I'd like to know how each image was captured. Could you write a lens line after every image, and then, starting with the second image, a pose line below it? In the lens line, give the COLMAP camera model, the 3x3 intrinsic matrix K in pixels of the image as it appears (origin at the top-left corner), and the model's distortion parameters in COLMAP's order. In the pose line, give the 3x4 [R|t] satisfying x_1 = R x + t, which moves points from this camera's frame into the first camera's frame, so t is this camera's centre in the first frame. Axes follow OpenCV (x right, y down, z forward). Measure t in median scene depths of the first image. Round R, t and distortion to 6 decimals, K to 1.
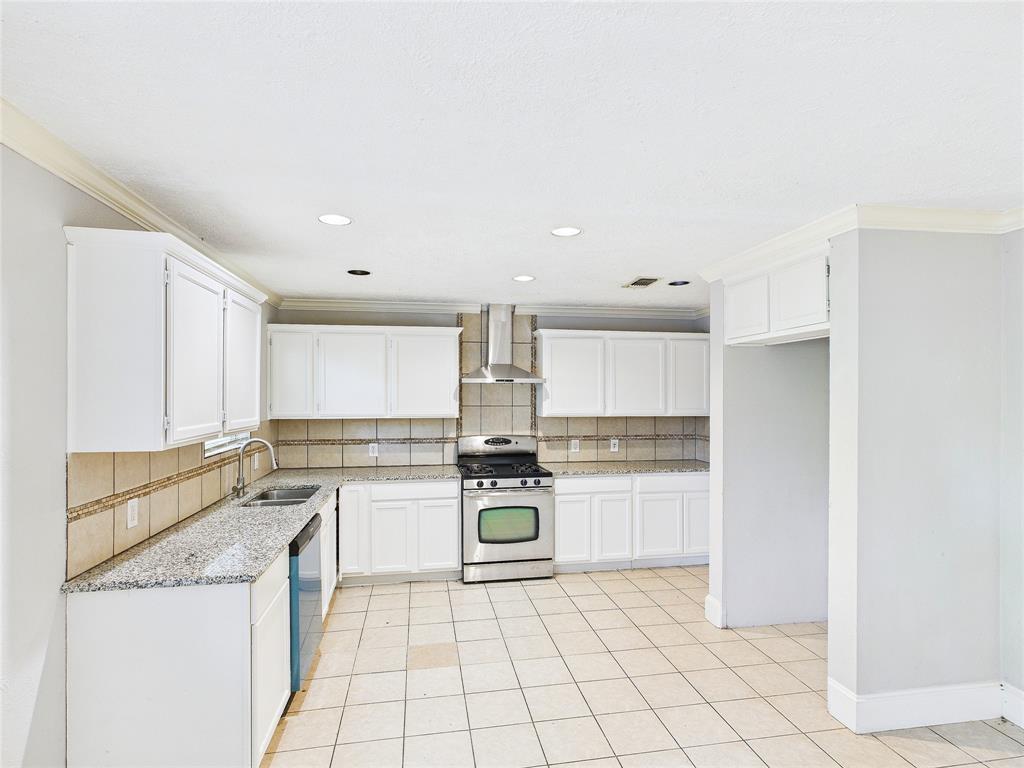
lens RADIAL K [[539.4, 0, 511.9], [0, 539.4, 395.6], [0, 0, 1]] dist [0.002215, 0.000183]
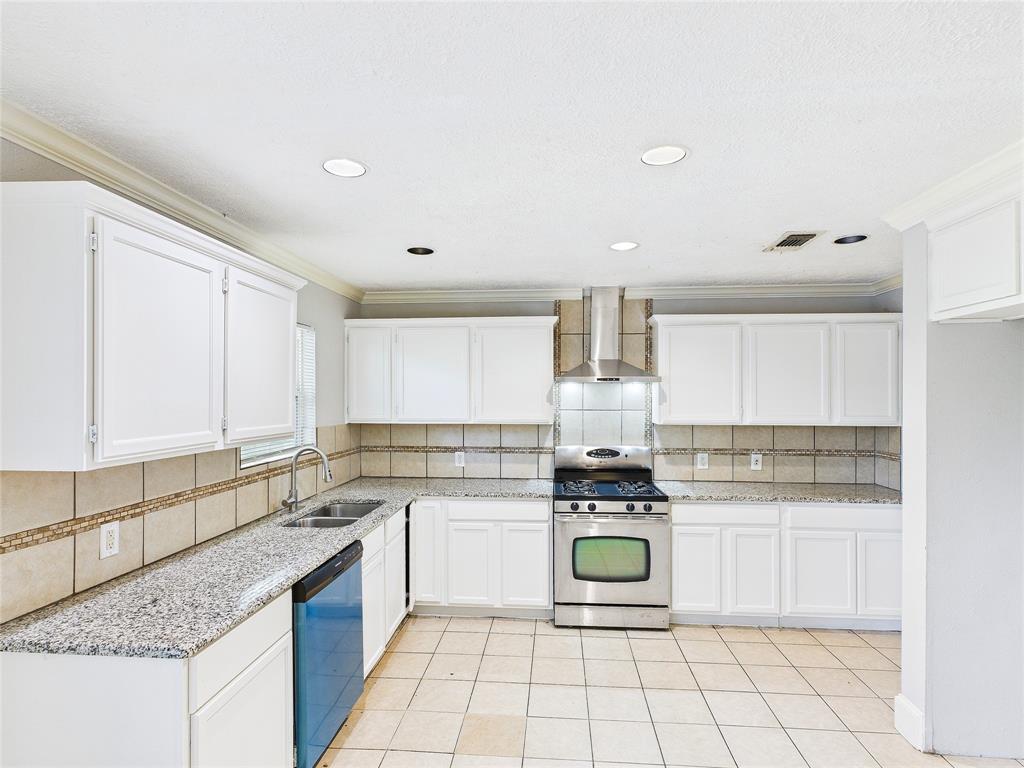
lens RADIAL K [[539.4, 0, 511.9], [0, 539.4, 395.6], [0, 0, 1]] dist [0.002215, 0.000183]
pose [[0.967192, 0.000373, -0.254048, 0.054495], [-0.001182, 0.999995, -0.003033, -0.000800], [0.254046, 0.003234, 0.967187, 0.183660]]
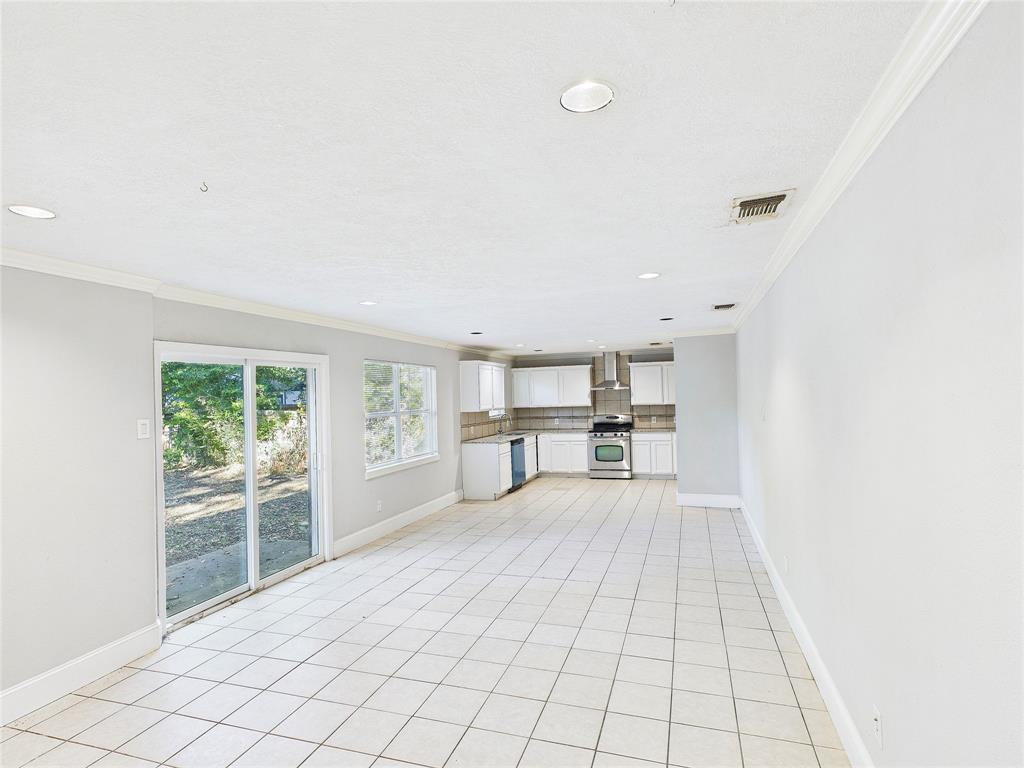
lens RADIAL K [[539.4, 0, 511.9], [0, 539.4, 395.6], [0, 0, 1]] dist [0.002215, 0.000183]
pose [[0.881431, -0.025985, -0.471598, 0.686039], [0.025999, 0.999641, -0.006487, 0.004581], [0.471597, -0.006543, 0.881790, -1.133463]]
